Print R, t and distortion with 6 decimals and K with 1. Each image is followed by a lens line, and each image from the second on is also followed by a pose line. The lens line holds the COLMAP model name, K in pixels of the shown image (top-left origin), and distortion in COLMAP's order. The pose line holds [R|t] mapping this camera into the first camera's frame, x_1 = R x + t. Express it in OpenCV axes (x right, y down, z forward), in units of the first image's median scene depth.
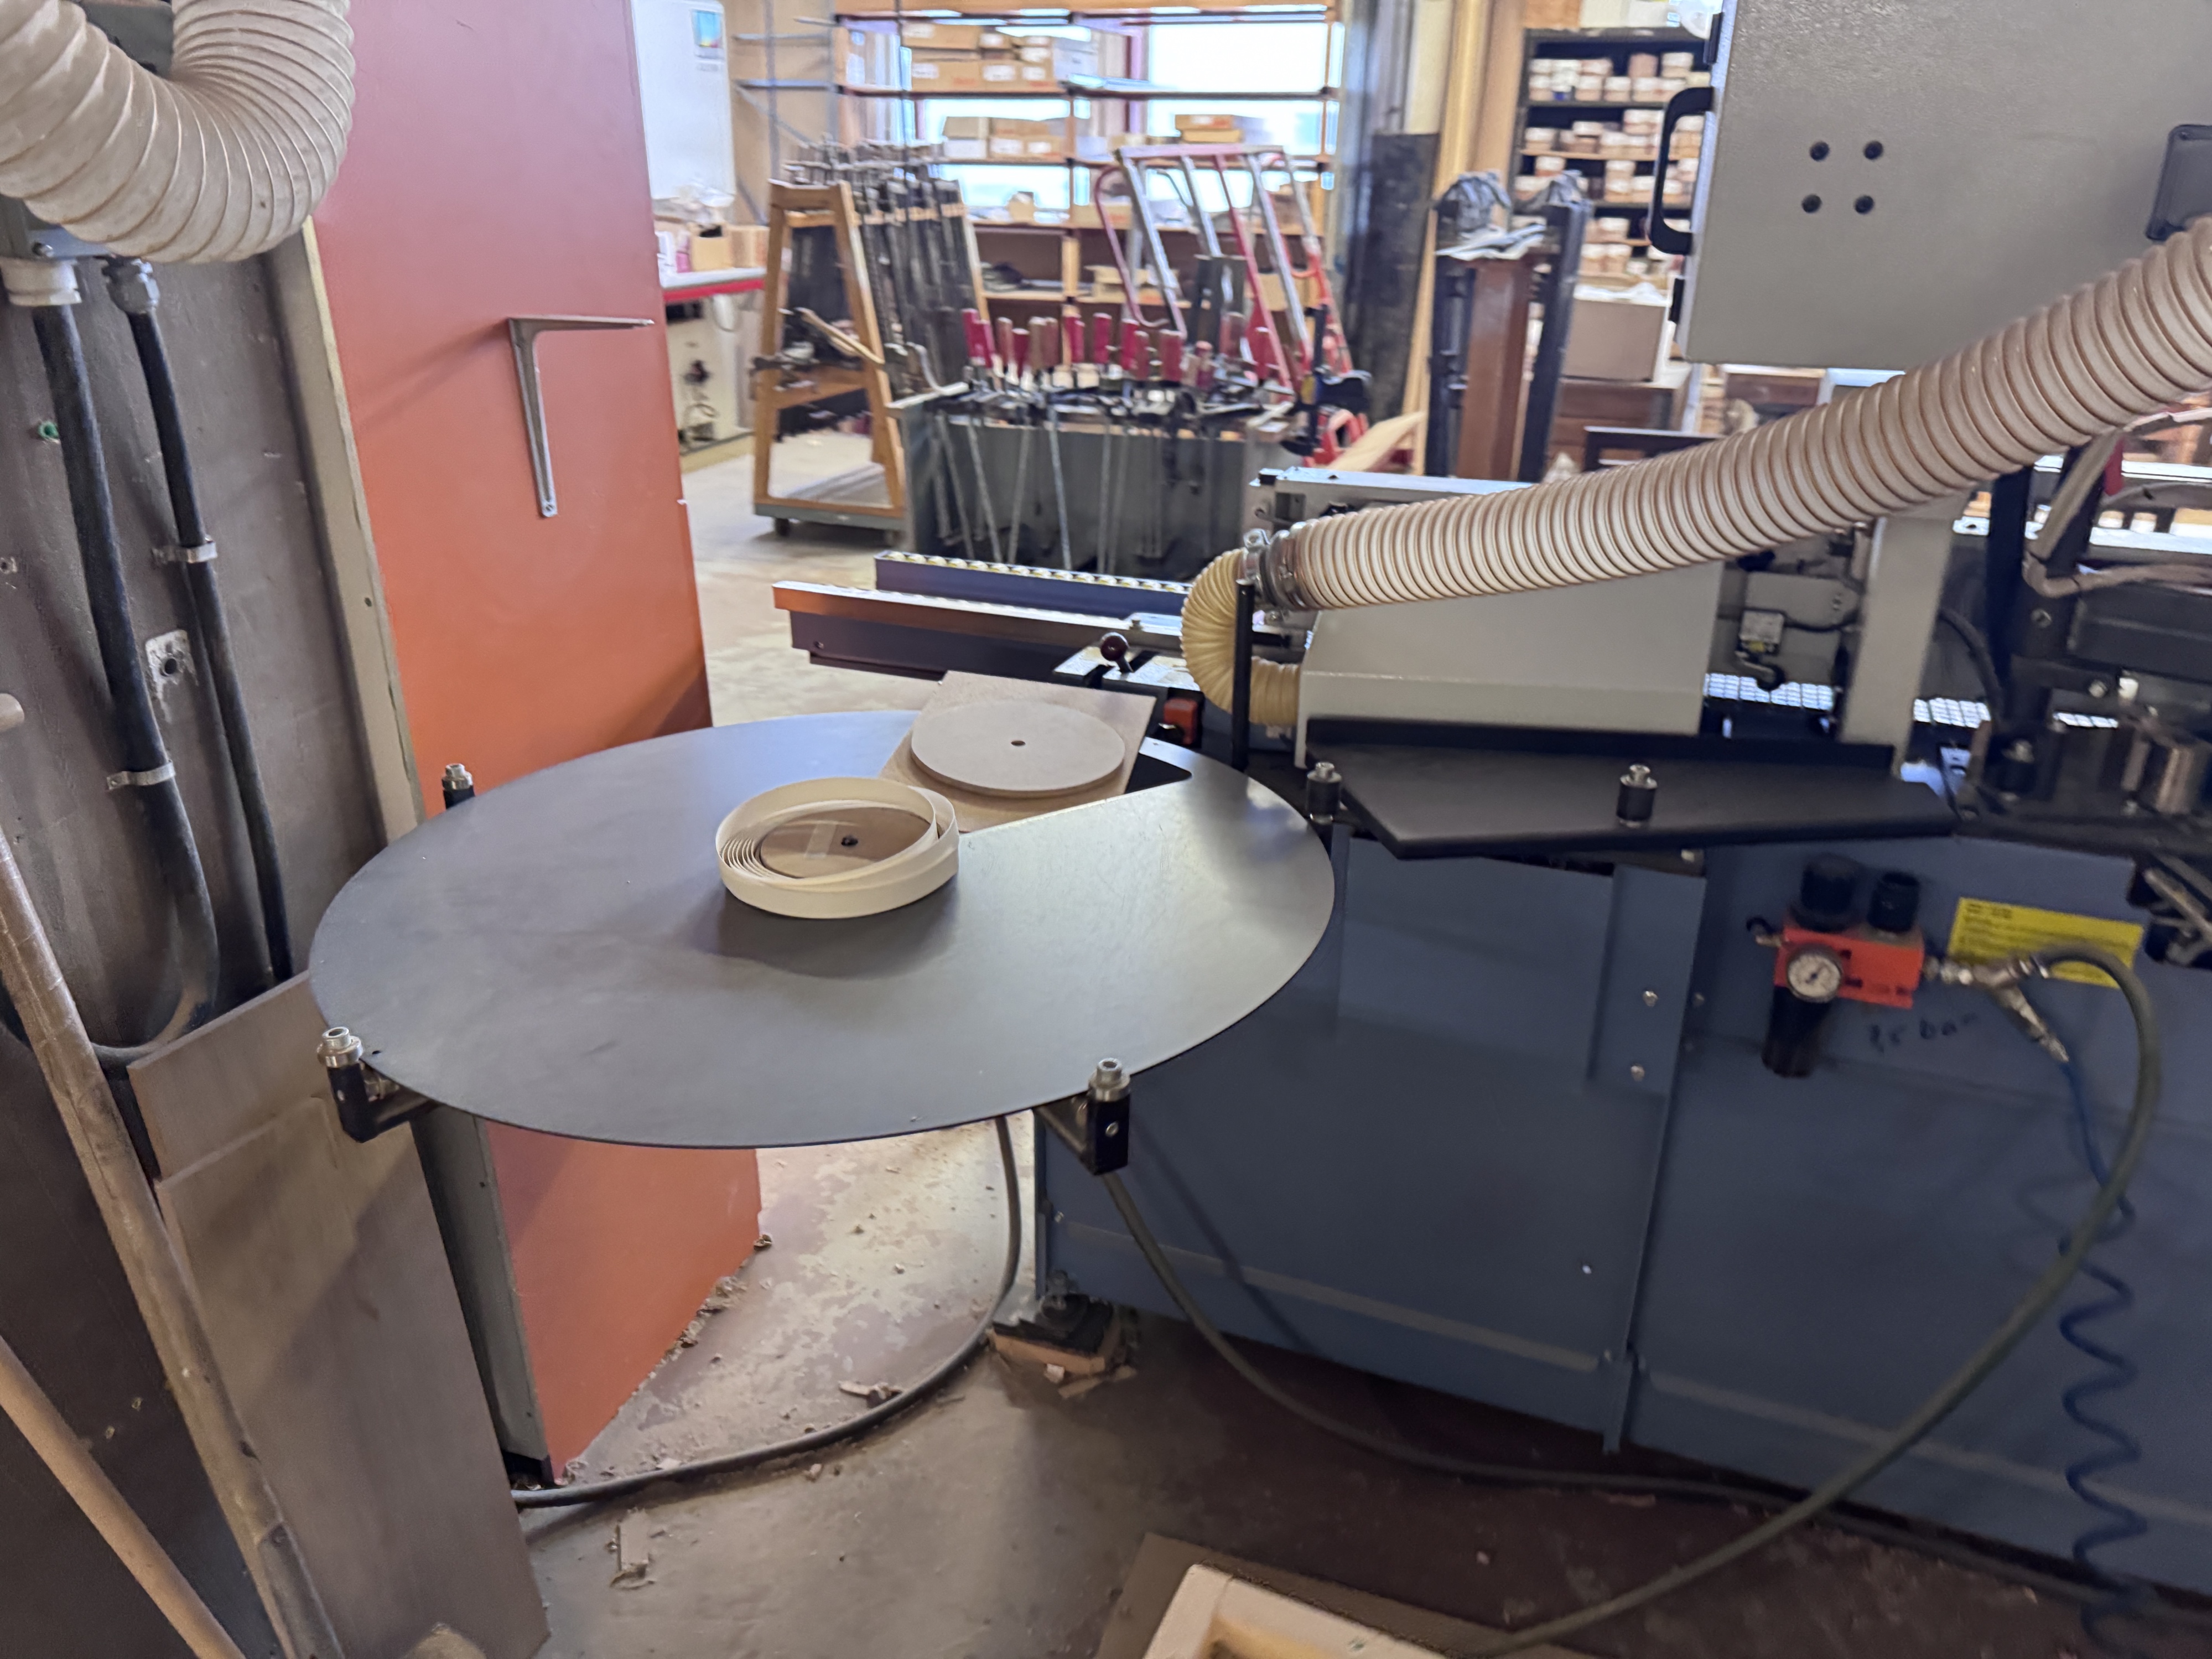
lens RADIAL K [[1569.6, 0, 1111.4], [0, 1569.6, 827.1], [0, 0, 1]] dist [0.022962, -0.037101]
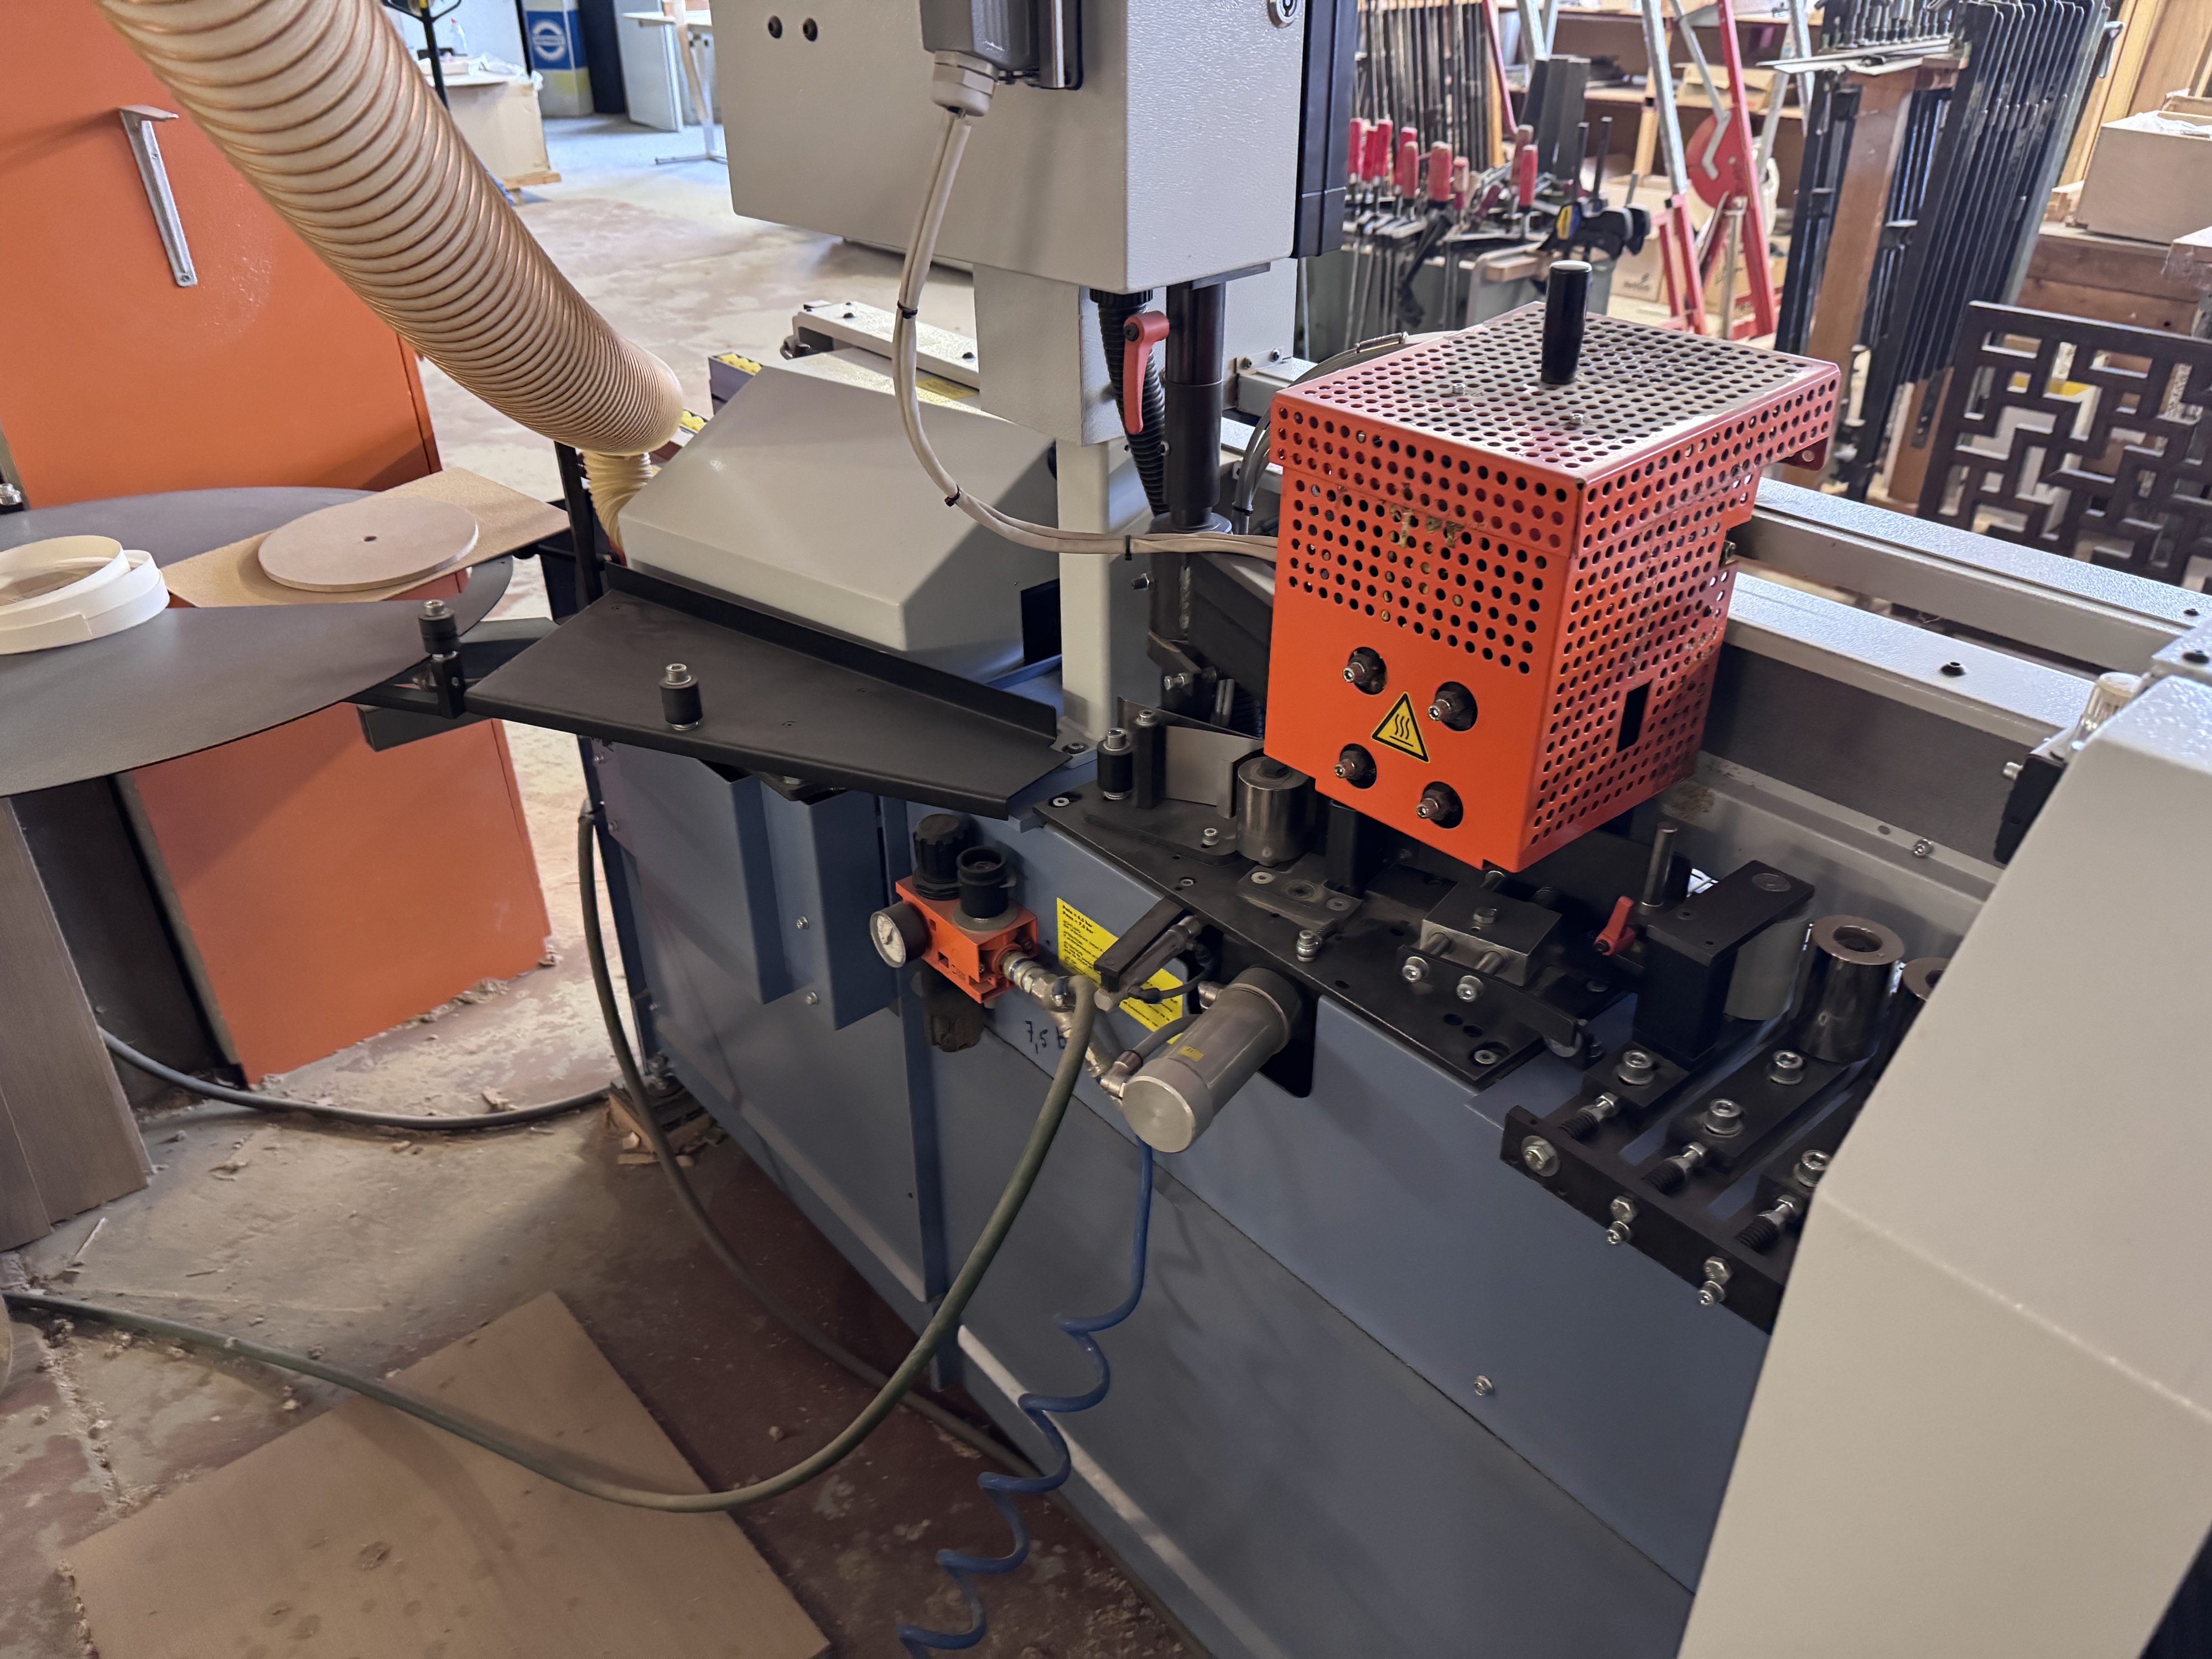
lens RADIAL K [[1569.6, 0, 1107.0], [0, 1569.6, 828.9], [0, 0, 1]] dist [0.022962, -0.037101]
pose [[0.870845, 0.231807, -0.433467, 0.706059], [-0.179119, 0.970841, 0.159325, -0.097264], [0.457761, -0.061105, 0.886973, 0.214312]]
